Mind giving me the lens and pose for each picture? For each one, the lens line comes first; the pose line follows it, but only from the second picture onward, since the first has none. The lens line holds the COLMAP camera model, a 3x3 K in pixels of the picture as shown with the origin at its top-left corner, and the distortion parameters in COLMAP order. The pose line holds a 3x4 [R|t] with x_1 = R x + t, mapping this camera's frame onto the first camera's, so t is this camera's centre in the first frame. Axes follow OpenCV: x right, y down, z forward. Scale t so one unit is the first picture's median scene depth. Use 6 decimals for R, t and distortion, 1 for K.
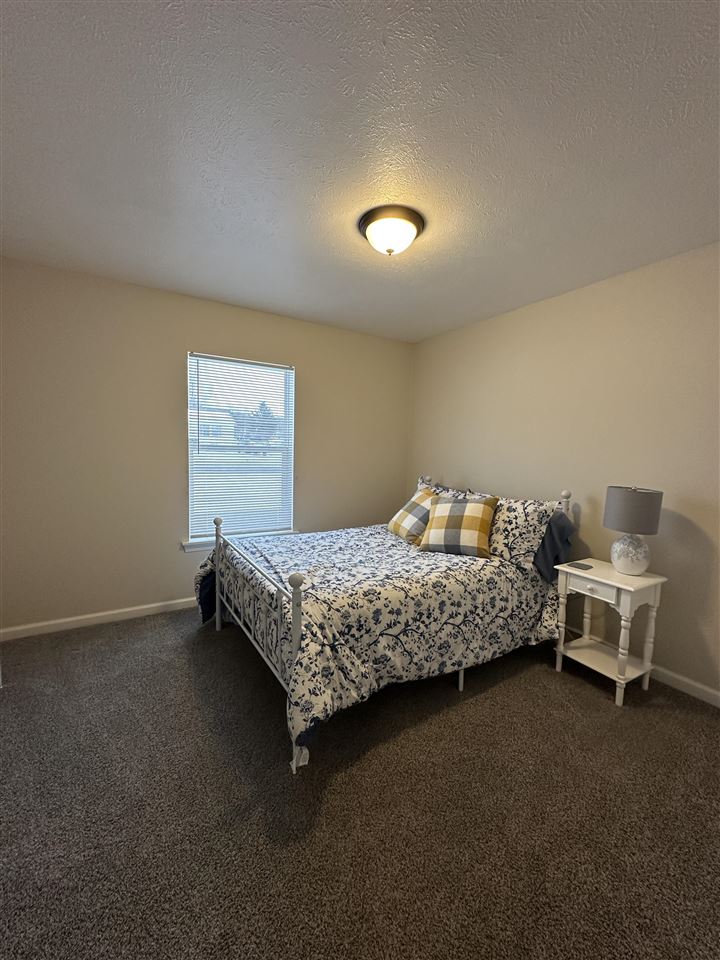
lens RADIAL K [[384.8, 0, 360.0], [0, 384.8, 480.0], [0, 0, 1]] dist [-0.002138, 0.000405]
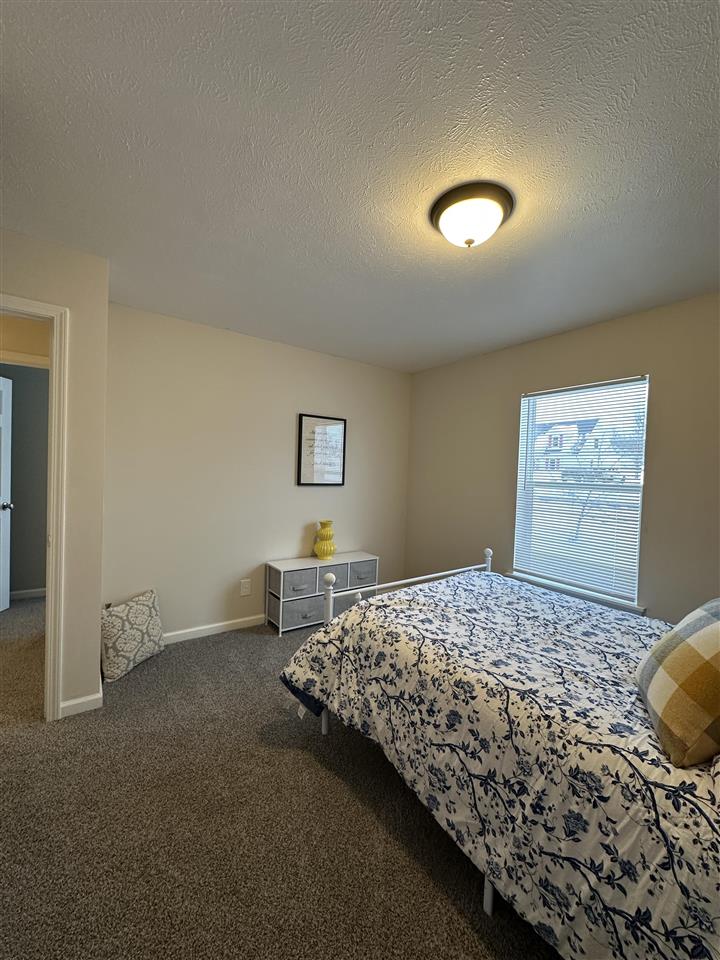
lens RADIAL K [[384.8, 0, 360.0], [0, 384.8, 480.0], [0, 0, 1]] dist [-0.002138, 0.000405]
pose [[0.058206, -0.003268, -0.998299, 0.845299], [-0.113383, 0.993502, -0.009863, -0.050558], [0.991845, 0.113765, 0.057458, 0.745328]]
